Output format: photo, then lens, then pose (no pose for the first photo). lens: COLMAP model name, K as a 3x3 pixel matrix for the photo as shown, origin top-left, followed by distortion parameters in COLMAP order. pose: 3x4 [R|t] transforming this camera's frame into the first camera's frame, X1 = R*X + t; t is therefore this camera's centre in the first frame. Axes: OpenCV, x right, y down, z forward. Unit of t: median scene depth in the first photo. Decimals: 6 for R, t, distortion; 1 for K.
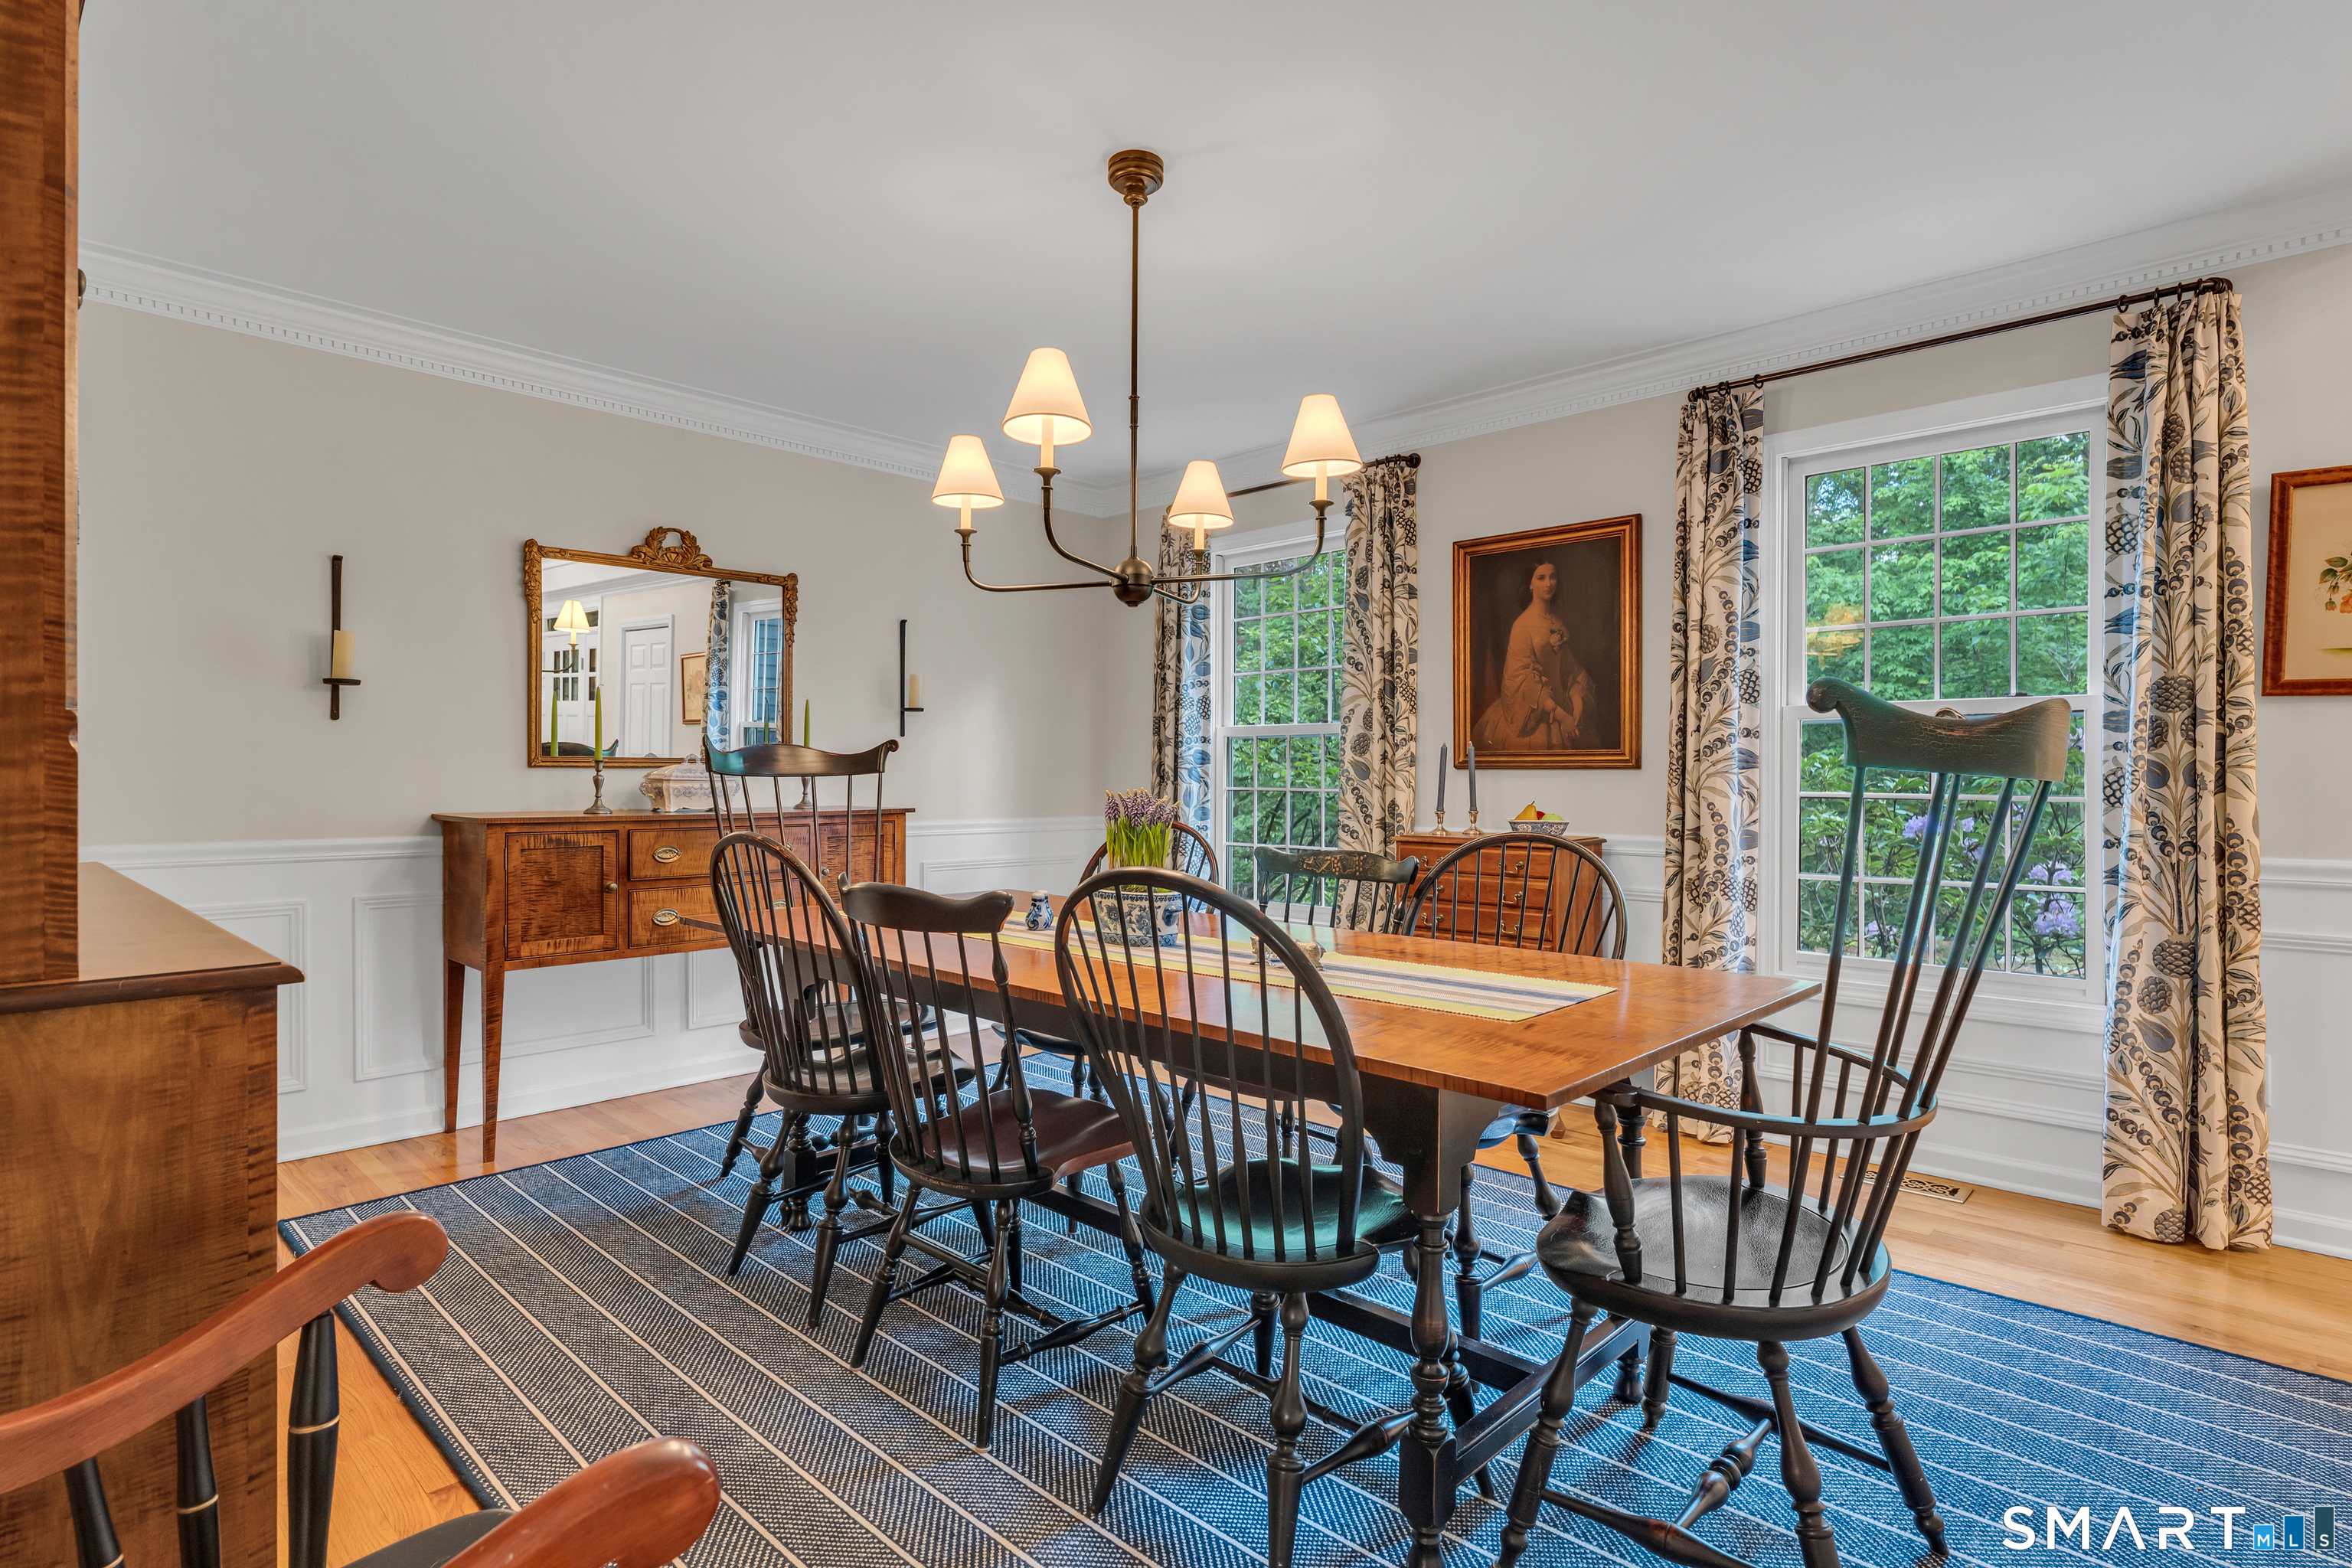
lens RADIAL K [[1198.4, 0, 1177.2], [0, 1198.4, 779.7], [0, 0, 1]] dist [-0.000518, -0.001378]
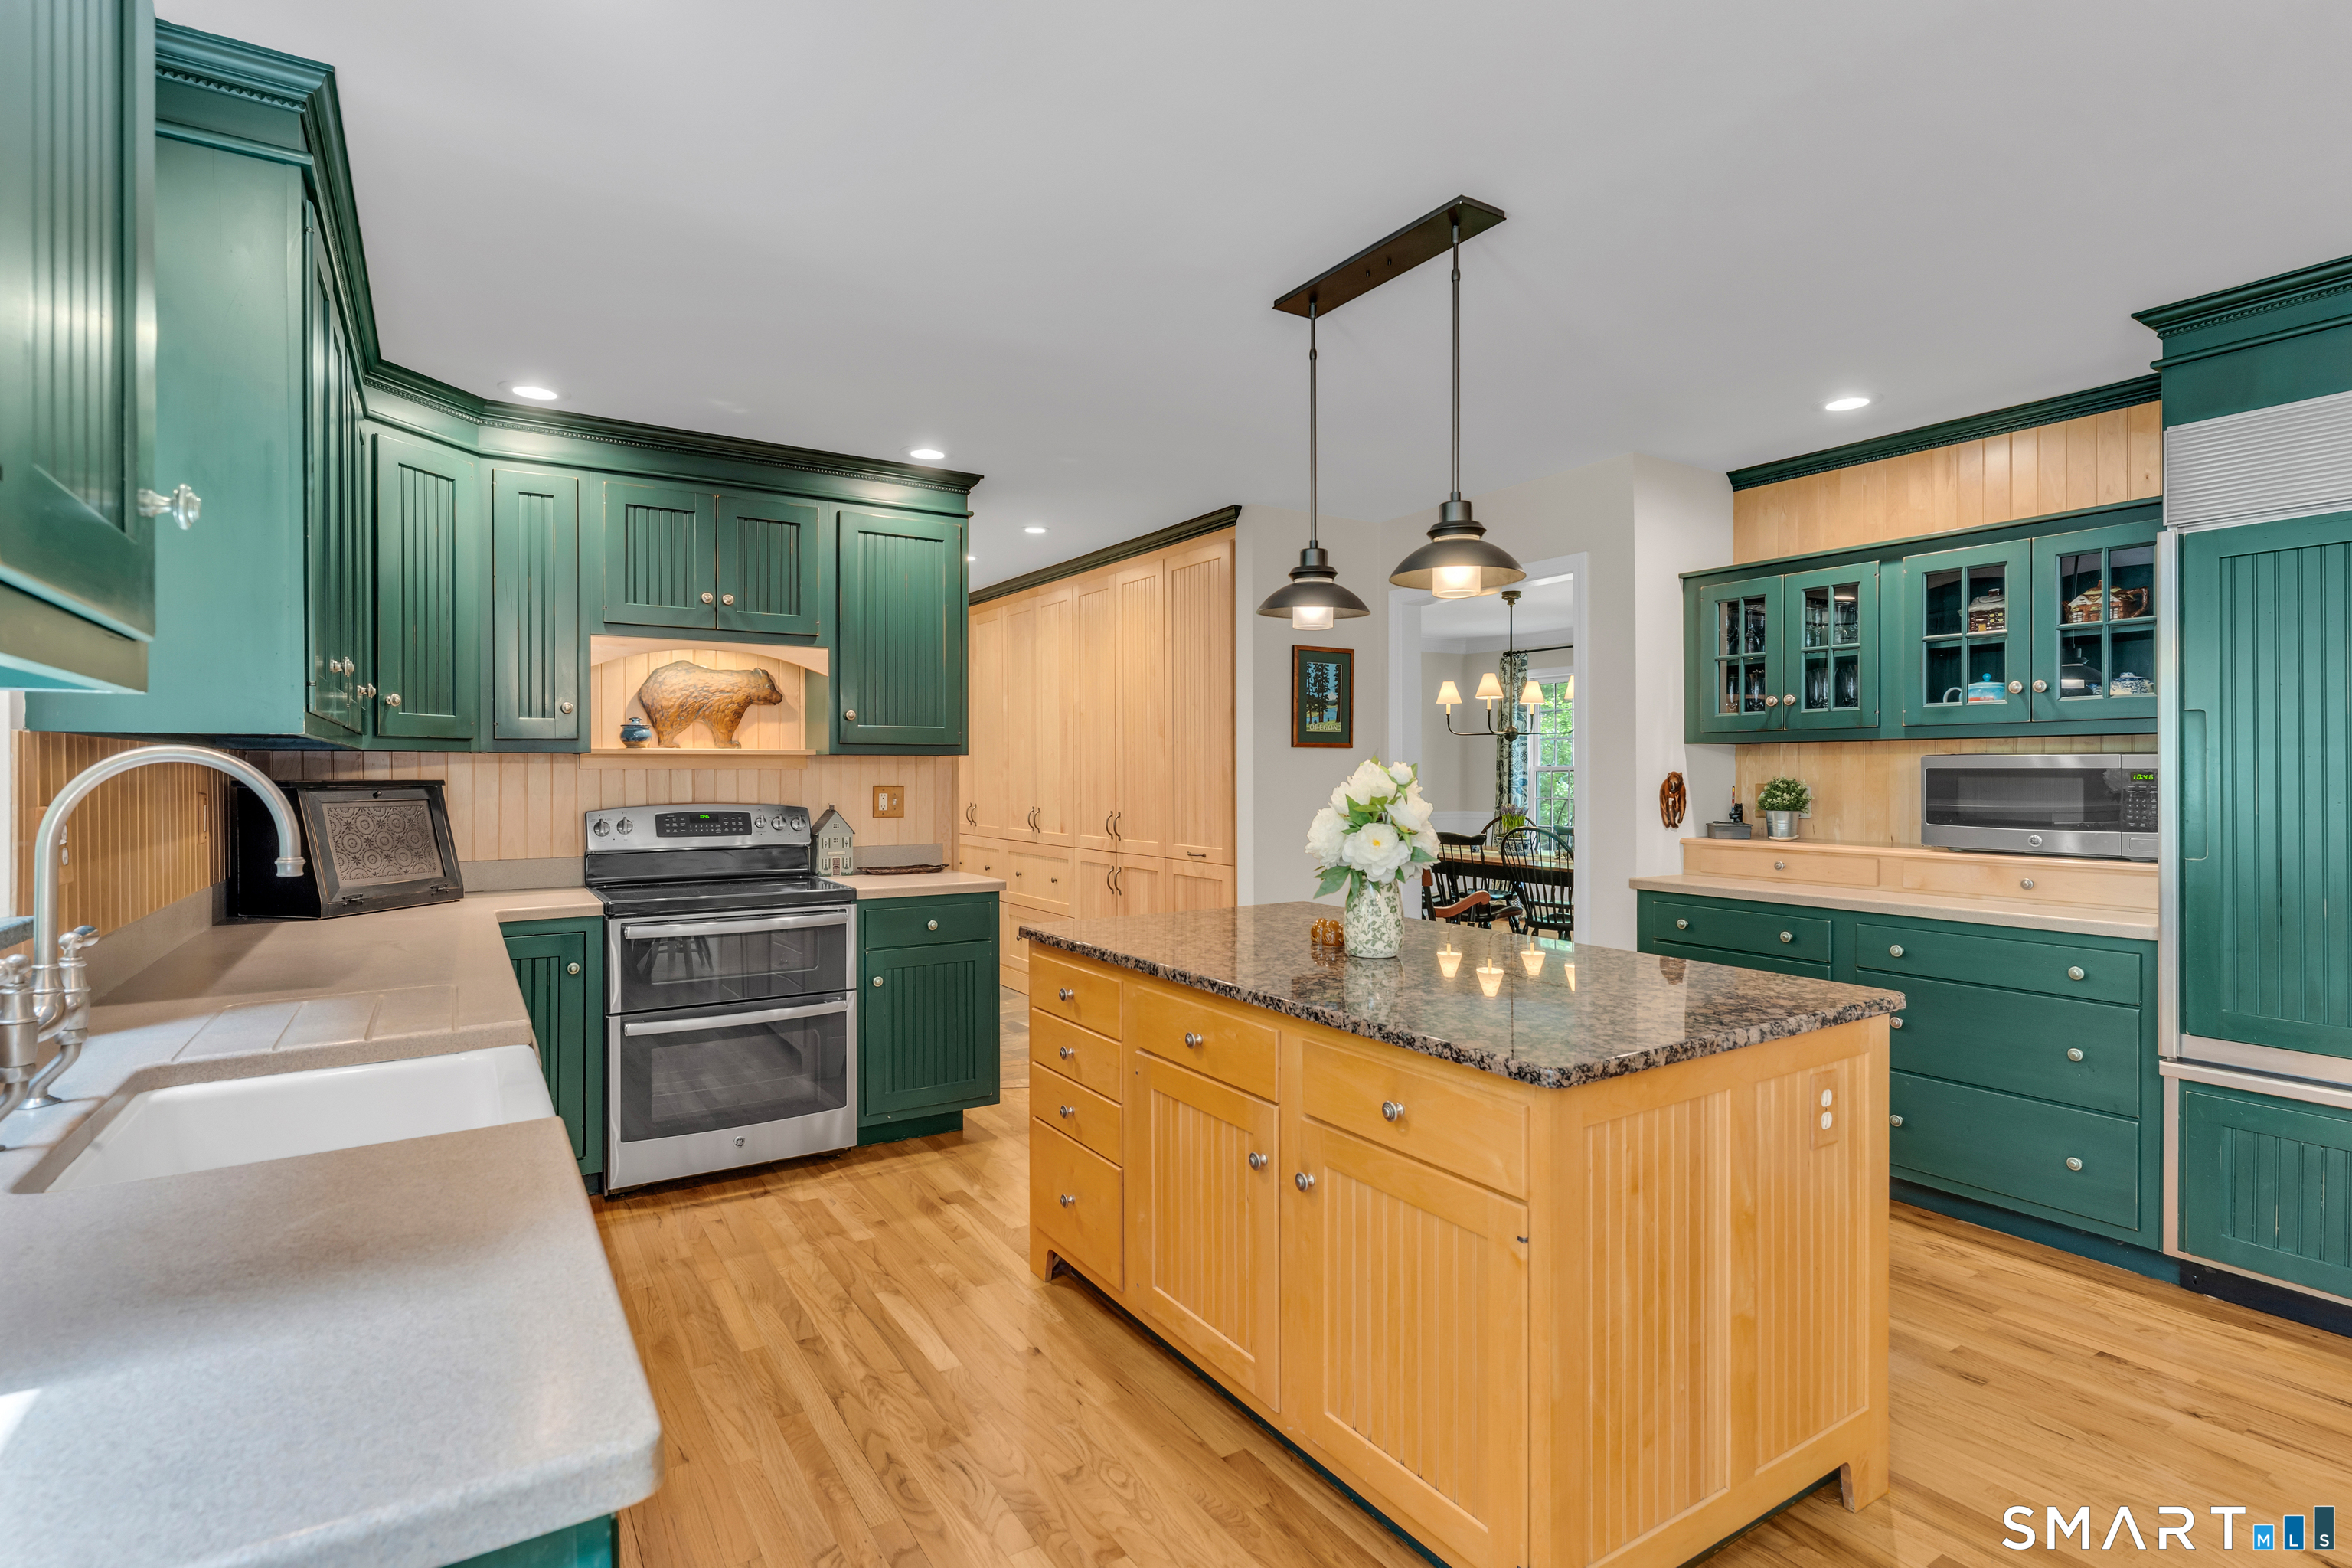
lens RADIAL K [[1142.5, 0, 1172.9], [0, 1142.5, 774.5], [0, 0, 1]] dist [-0.004349, -0.000668]
pose [[0.970836, -0.010515, -0.239513, -0.111897], [0.010569, 0.999944, -0.001062, -0.043705], [0.239510, -0.001501, 0.970893, -1.207784]]
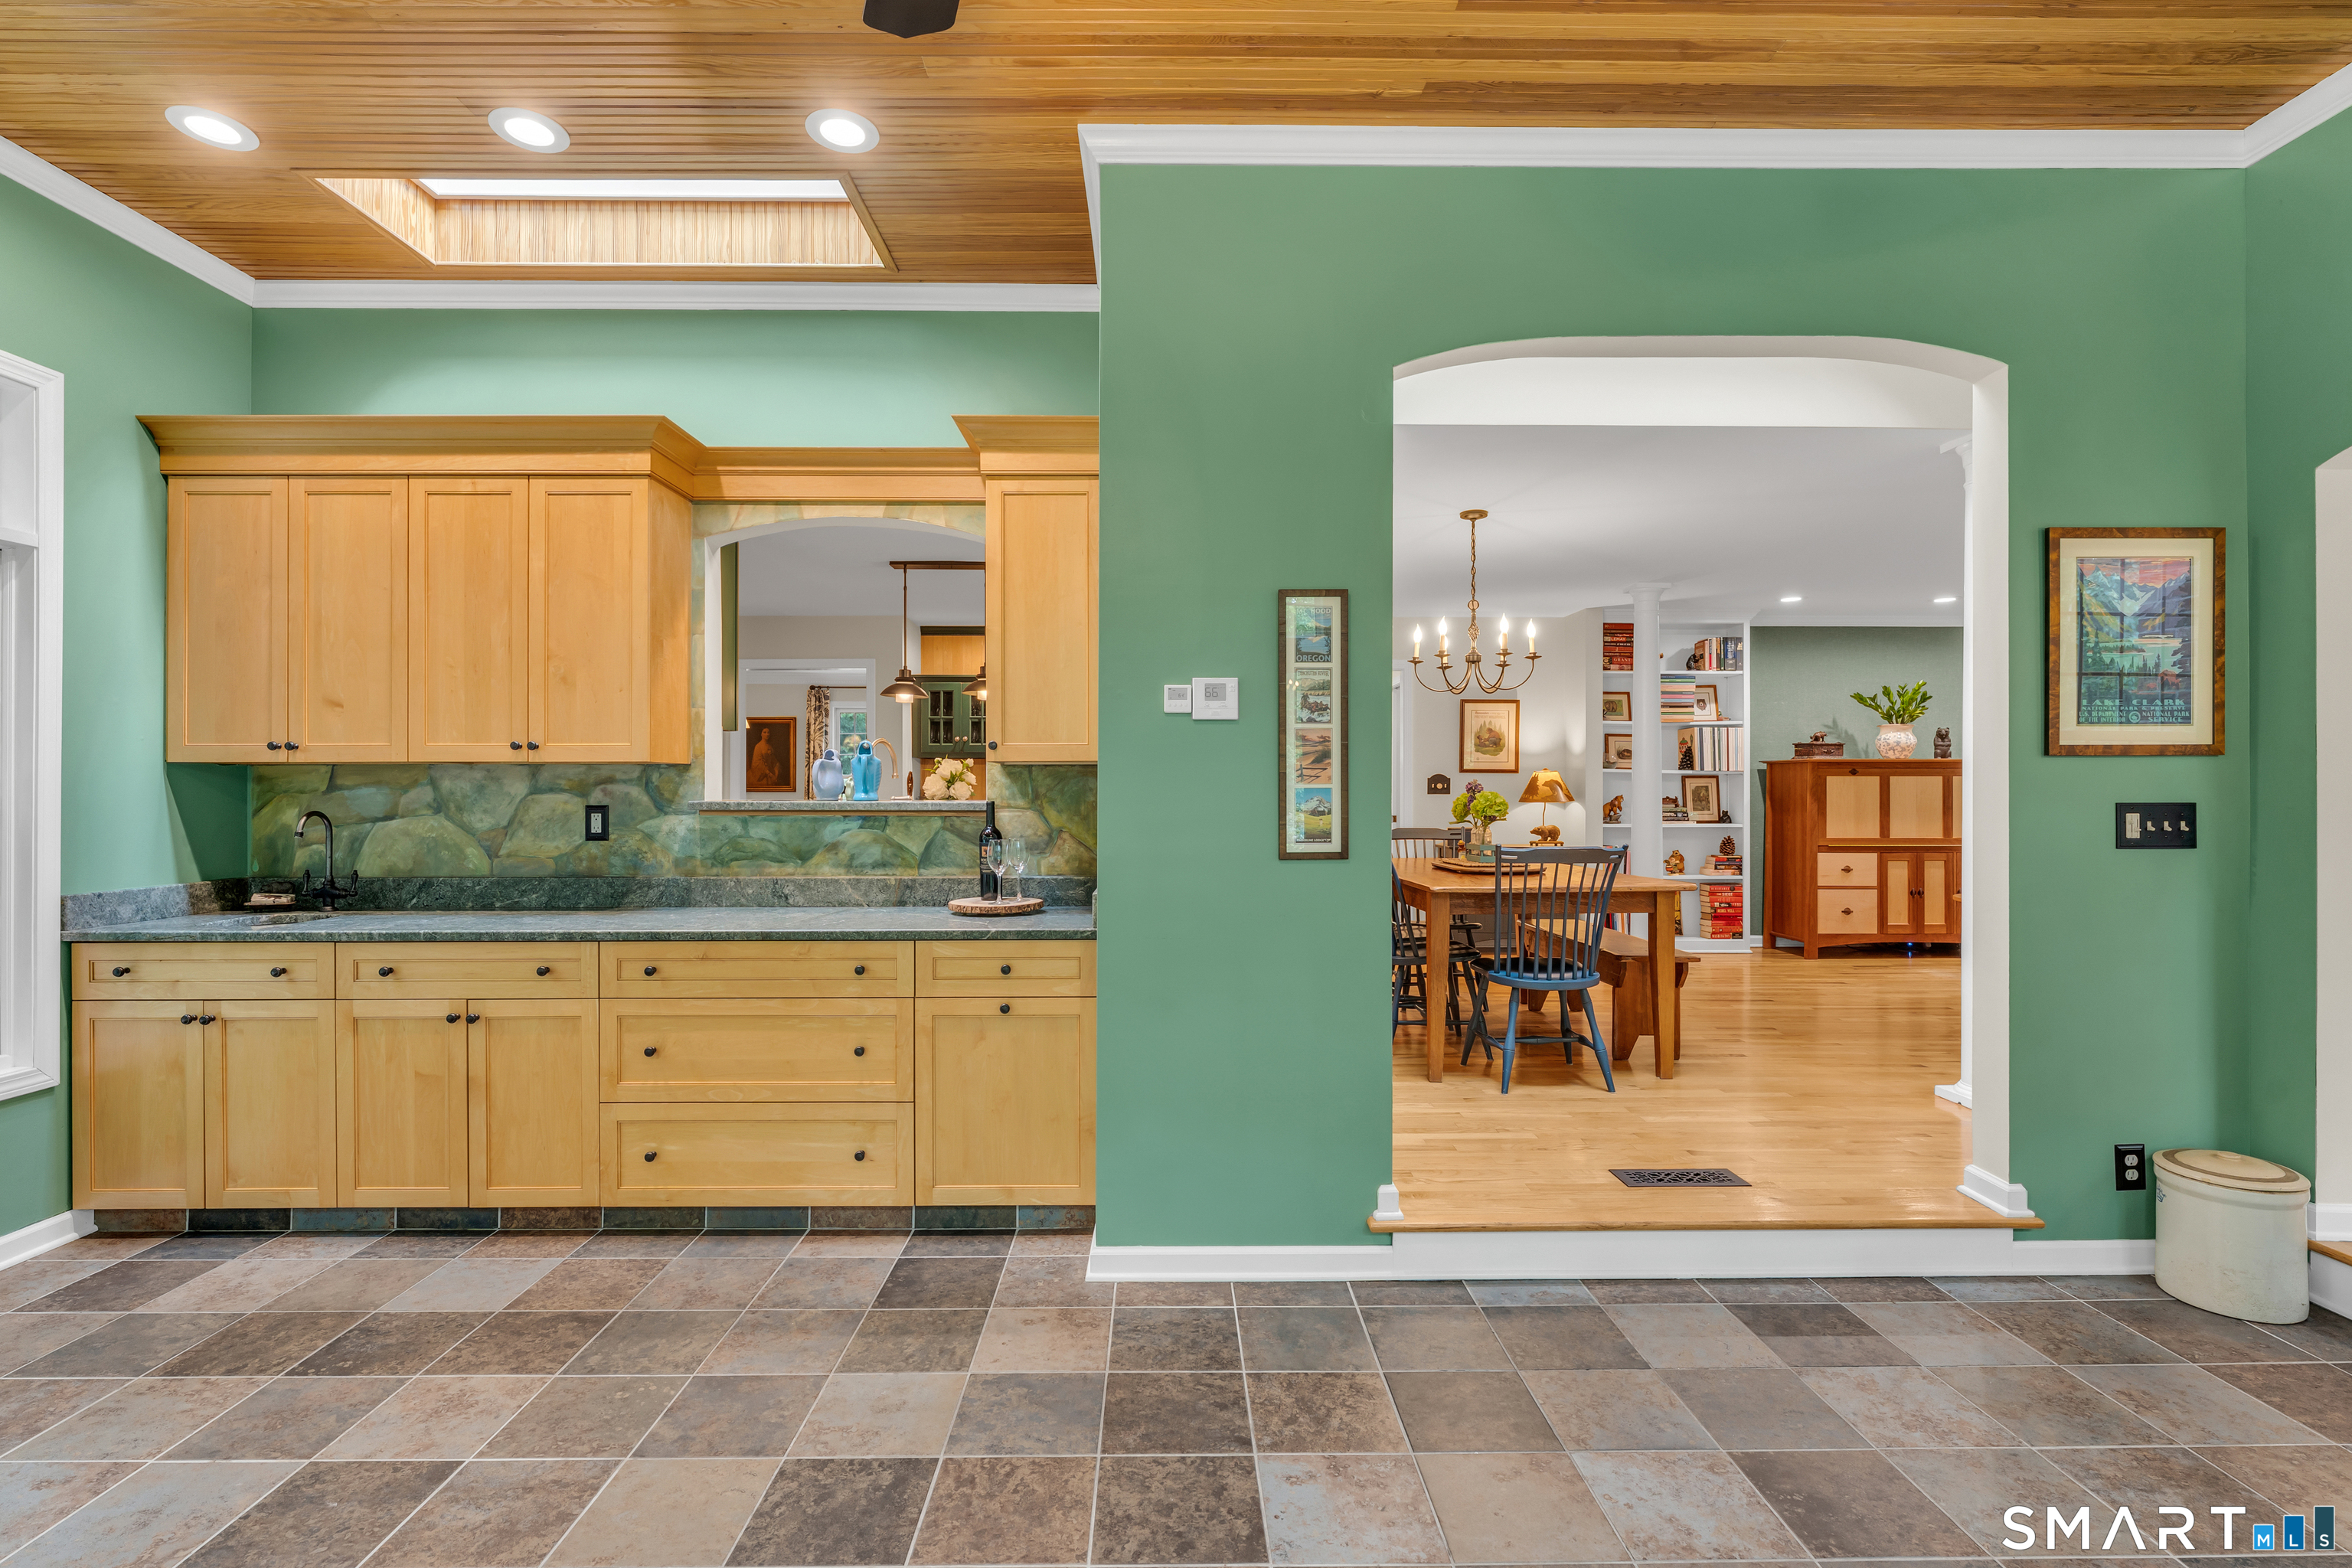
lens RADIAL K [[1073.1, 0, 1186.8], [0, 1073.1, 788.9], [0, 0, 1]] dist [0.002140, -0.000417]
pose [[0.714311, -0.005237, 0.699809, -0.897332], [0.007299, 0.999973, 0.000033, -0.007882], [-0.699791, 0.005085, 0.714330, -1.839561]]
